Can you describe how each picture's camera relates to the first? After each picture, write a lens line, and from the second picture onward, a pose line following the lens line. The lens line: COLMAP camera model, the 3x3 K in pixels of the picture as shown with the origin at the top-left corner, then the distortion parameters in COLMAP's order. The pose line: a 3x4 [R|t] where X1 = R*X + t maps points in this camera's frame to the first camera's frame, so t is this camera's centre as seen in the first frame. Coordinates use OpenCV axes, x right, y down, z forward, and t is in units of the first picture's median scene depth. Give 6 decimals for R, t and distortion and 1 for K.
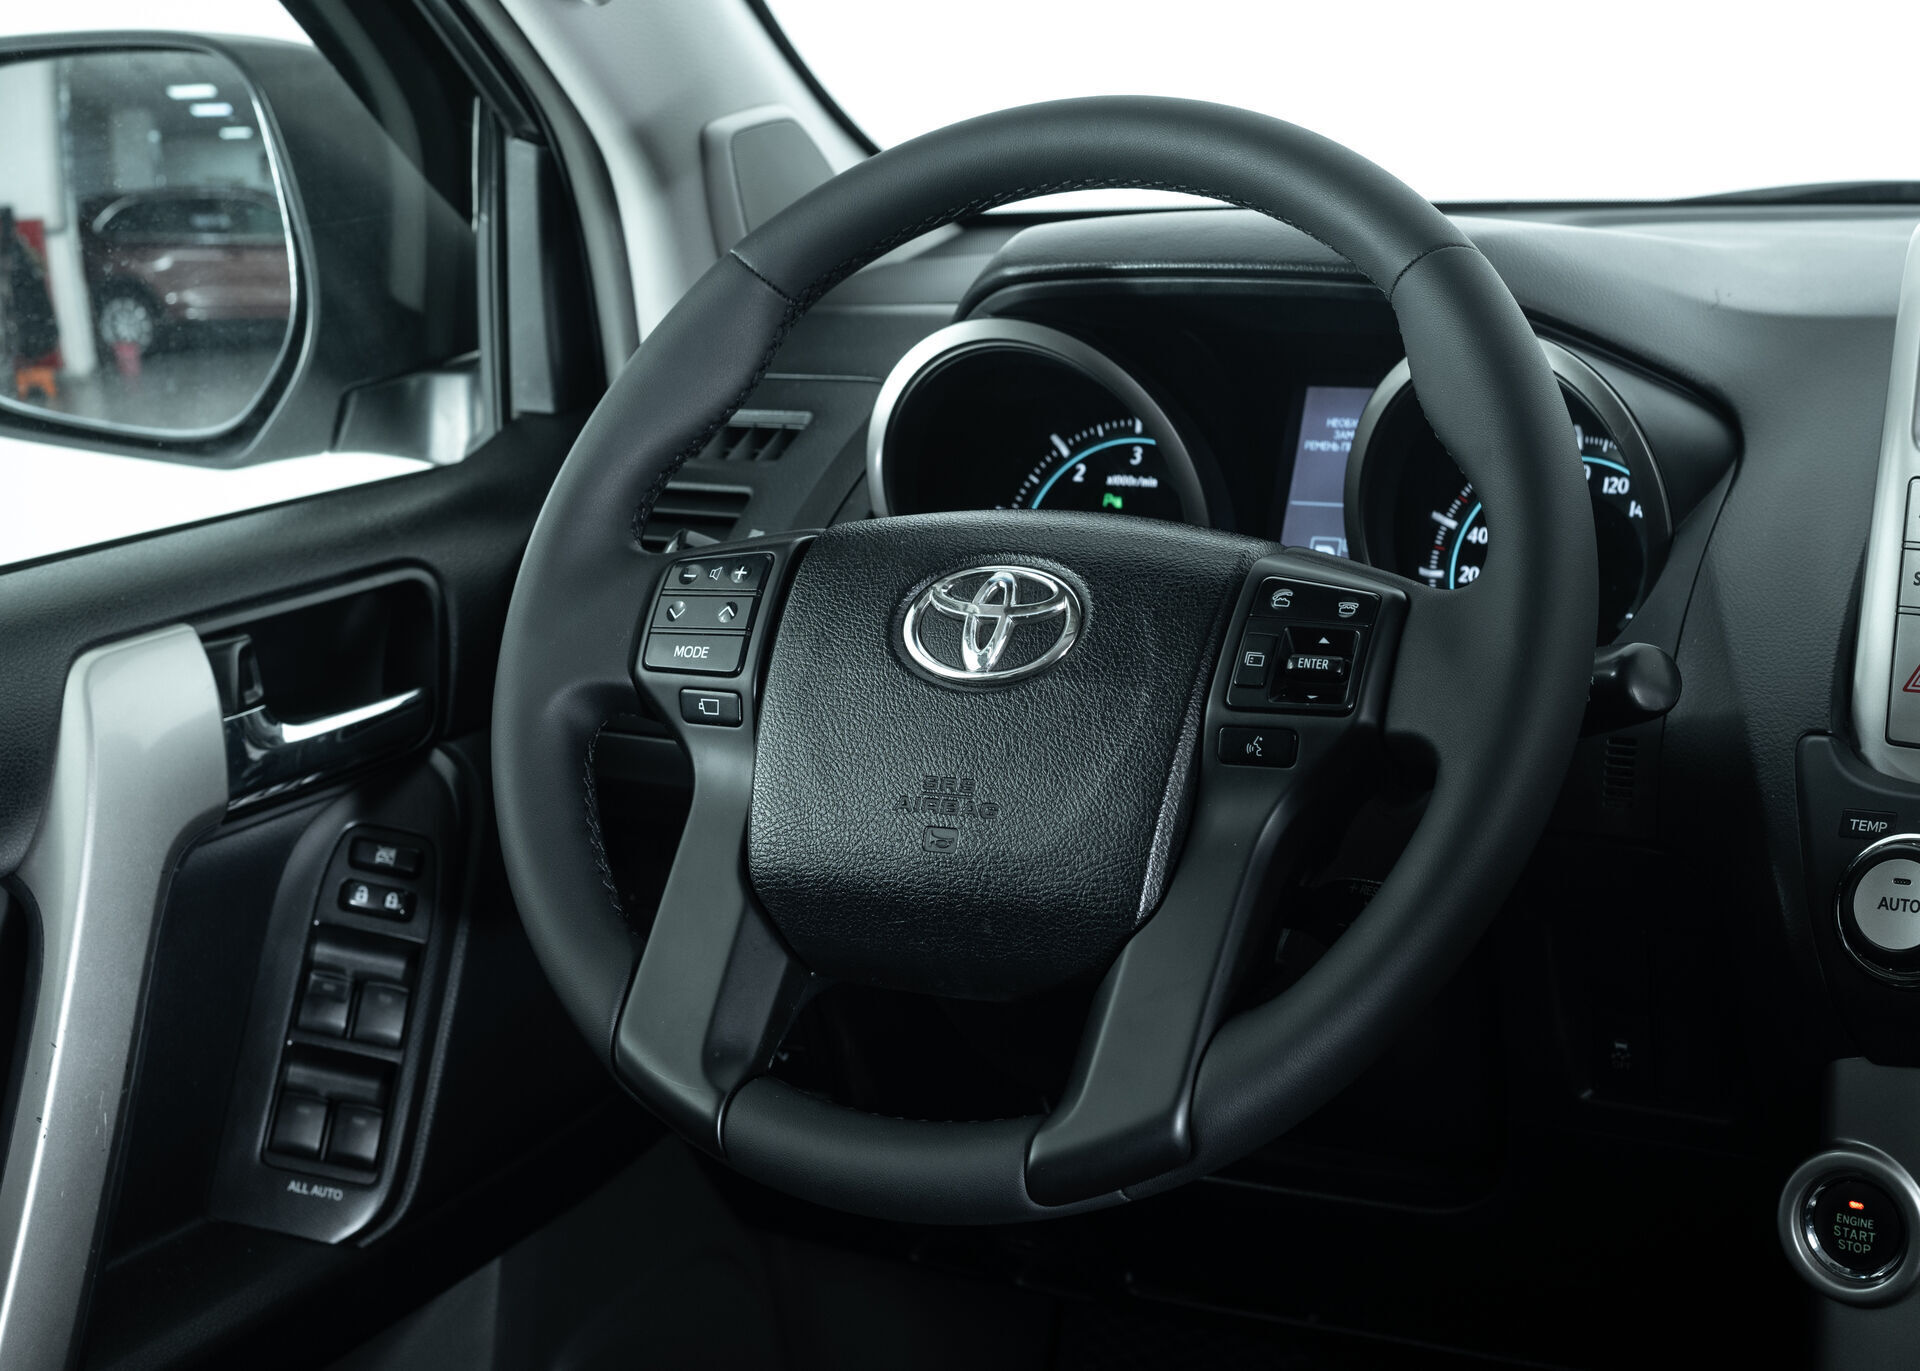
lens RADIAL K [[3292.9, 0, 960.0], [0, 3292.9, 685.5], [0, 0, 1]] dist [-0.146187, 0.175312]
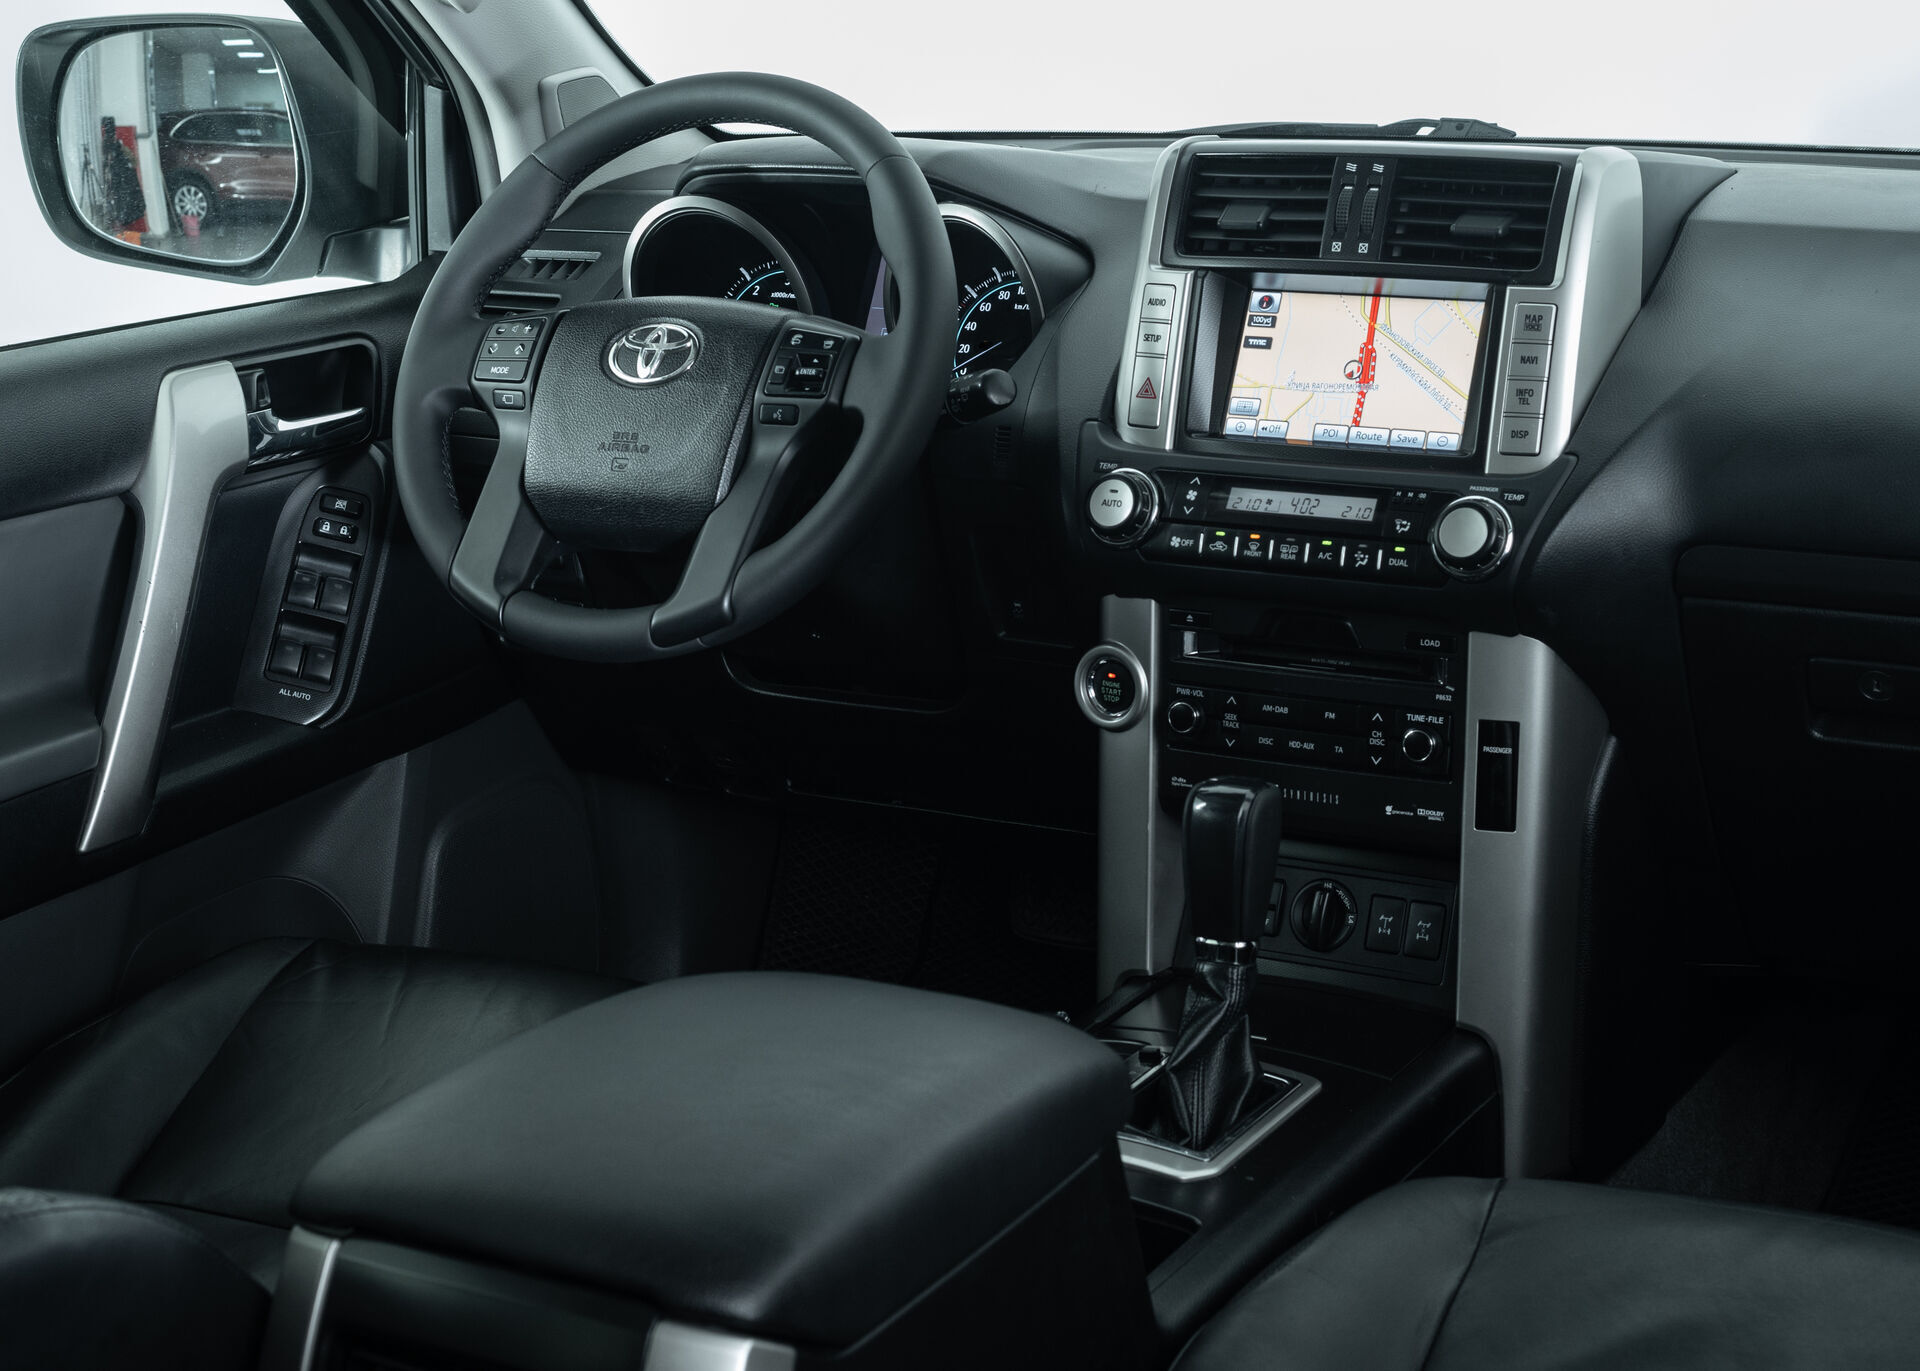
lens RADIAL K [[3227.4, 0, 960.0], [0, 3227.4, 685.5], [0, 0, 1]] dist [-0.104124, -0.036274]
pose [[0.999733, 0.021618, -0.008187, 0.178188], [-0.021399, 0.999434, 0.025949, 0.104219], [0.008744, -0.025766, 0.999630, -0.737526]]
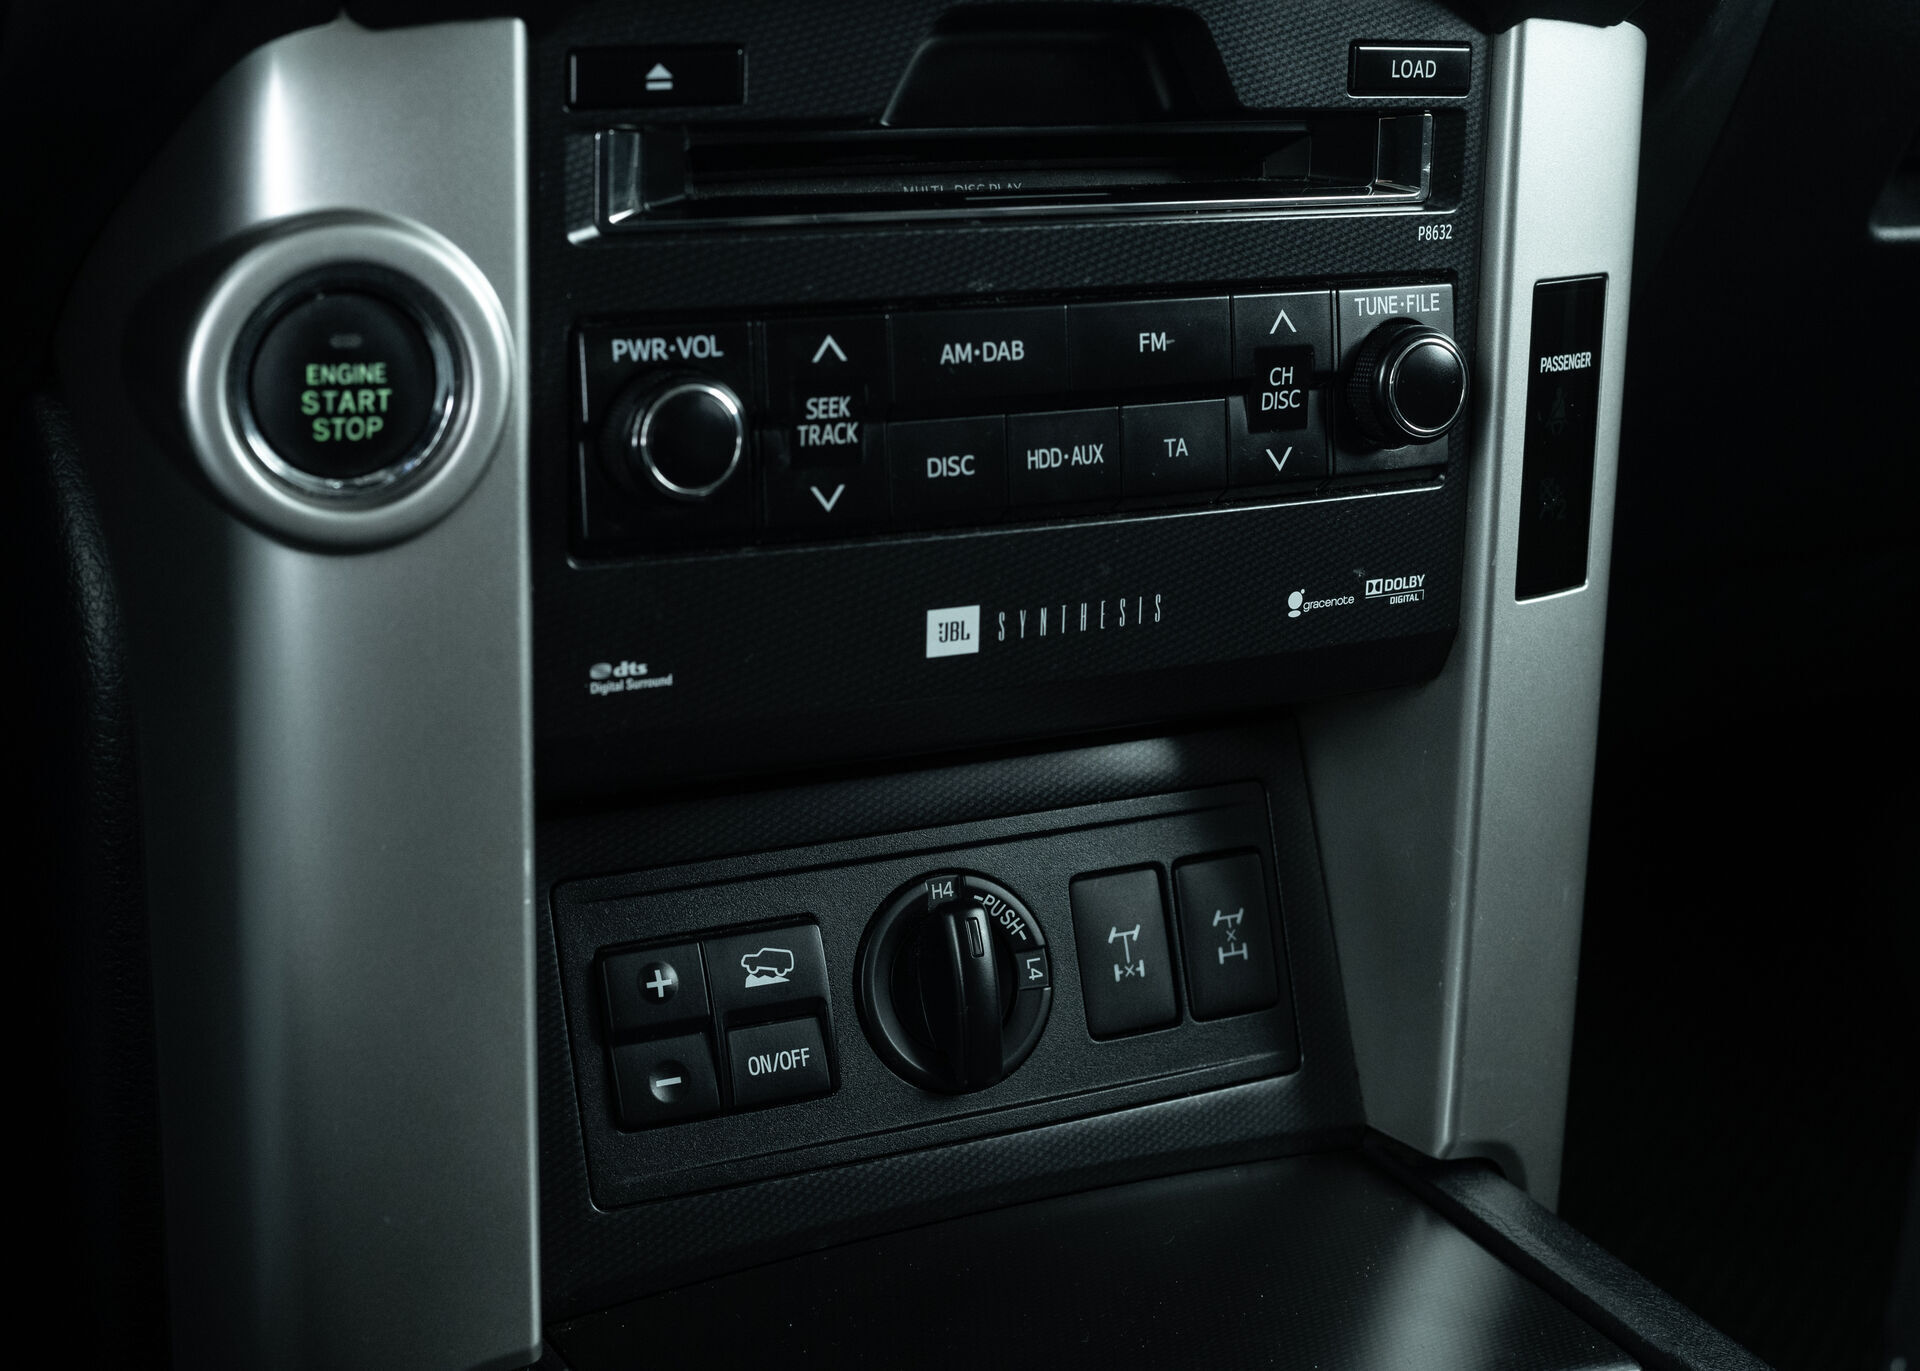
lens RADIAL K [[3292.9, 0, 960.0], [0, 3292.9, 685.5], [0, 0, 1]] dist [-0.146187, 0.175312]
pose [[0.496088, -0.189464, 0.847349, -0.091789], [0.111244, 0.981729, 0.154382, 0.126606], [-0.861117, 0.017675, 0.508100, 0.585639]]
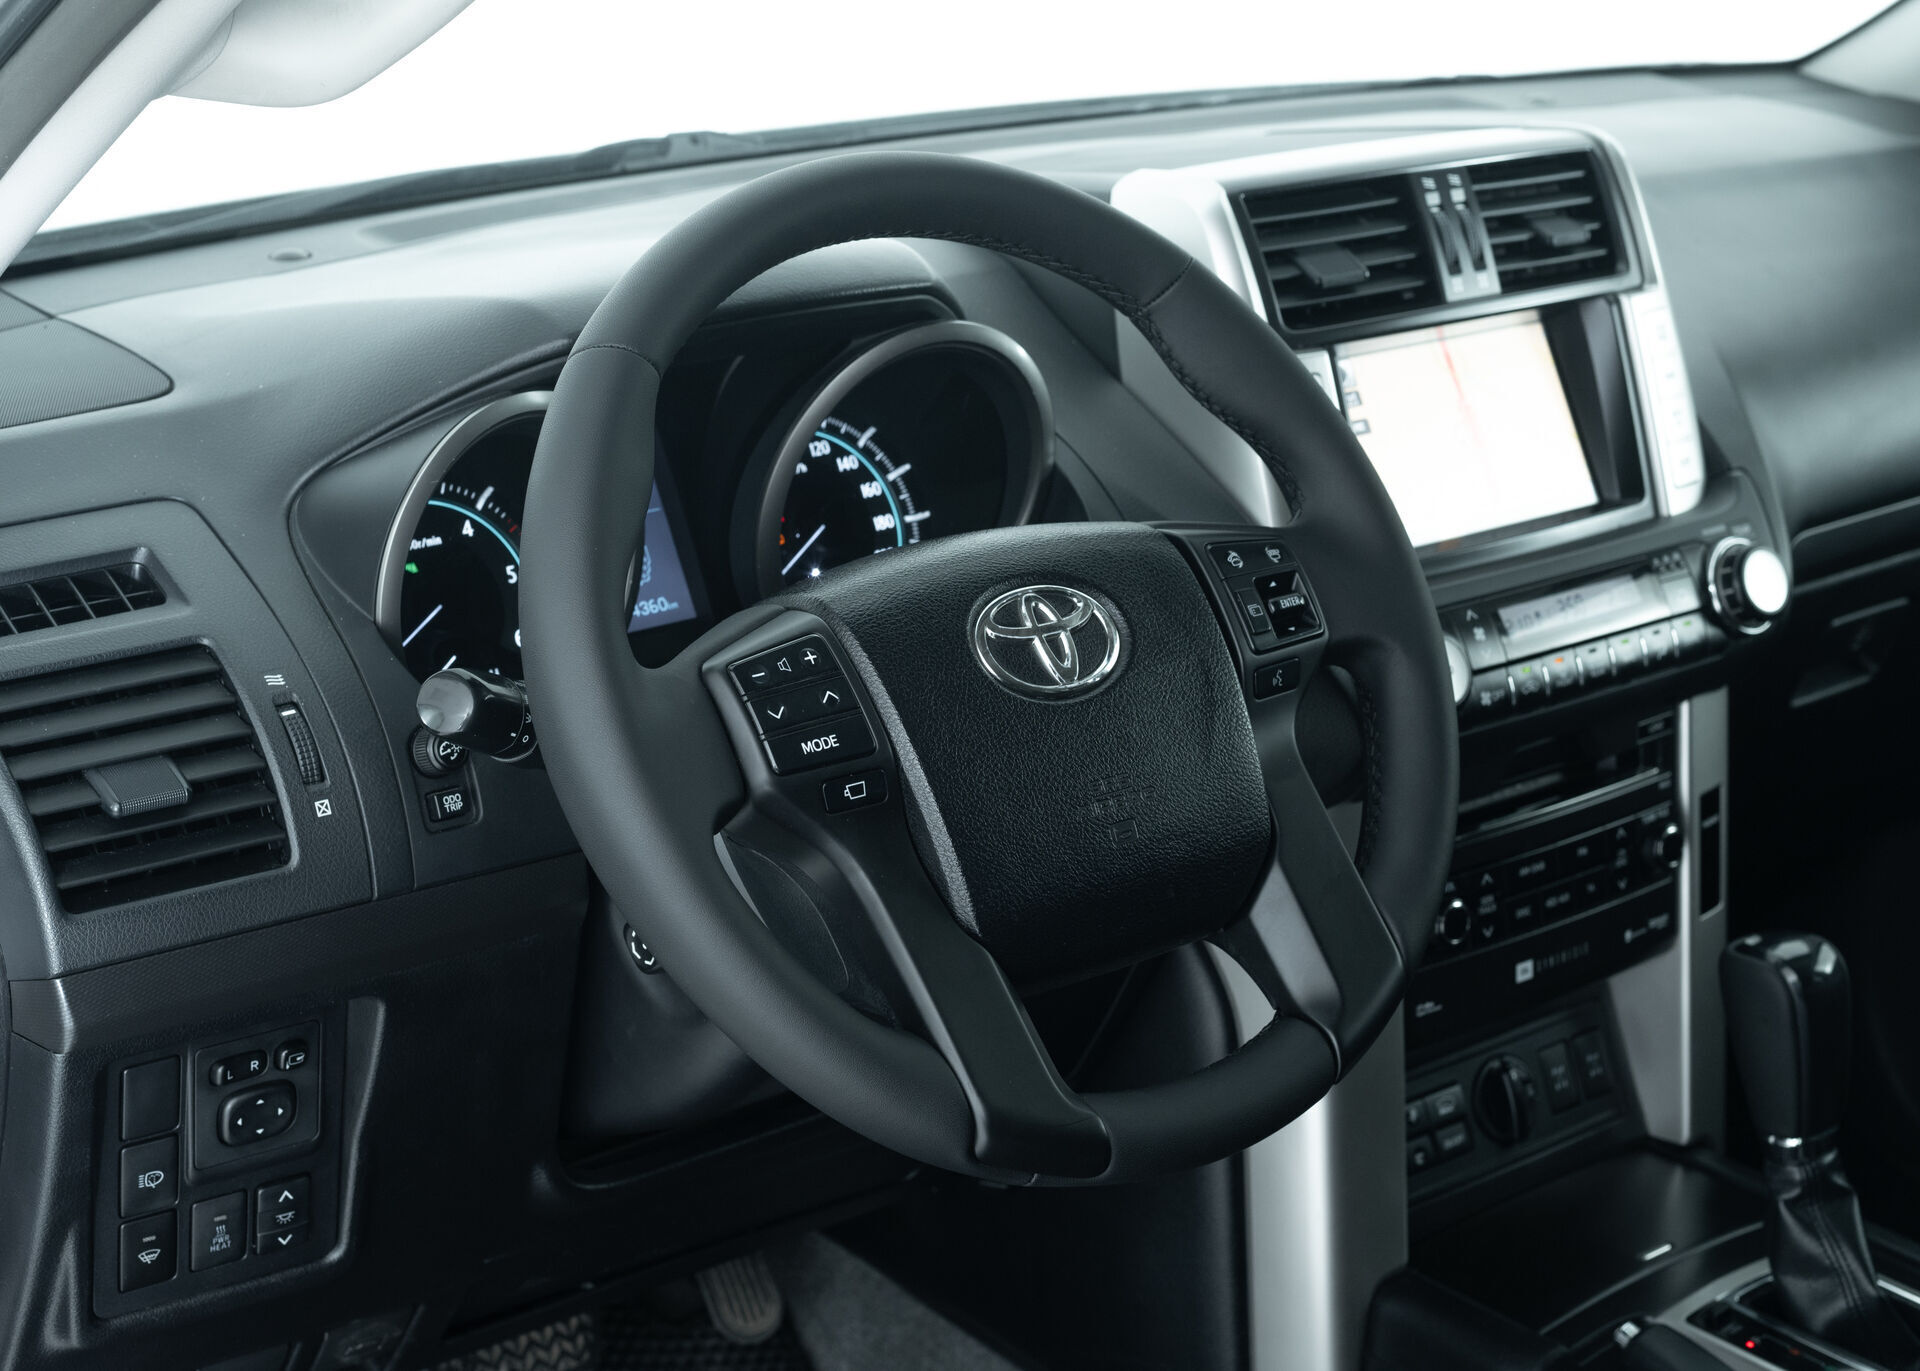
lens RADIAL K [[3292.9, 0, 960.0], [0, 3292.9, 685.5], [0, 0, 1]] dist [-0.146187, 0.175312]
pose [[0.360936, -0.233341, 0.902927, -0.879607], [0.202635, 0.964684, 0.168299, -0.171010], [-0.910310, 0.122220, 0.395472, 0.515401]]
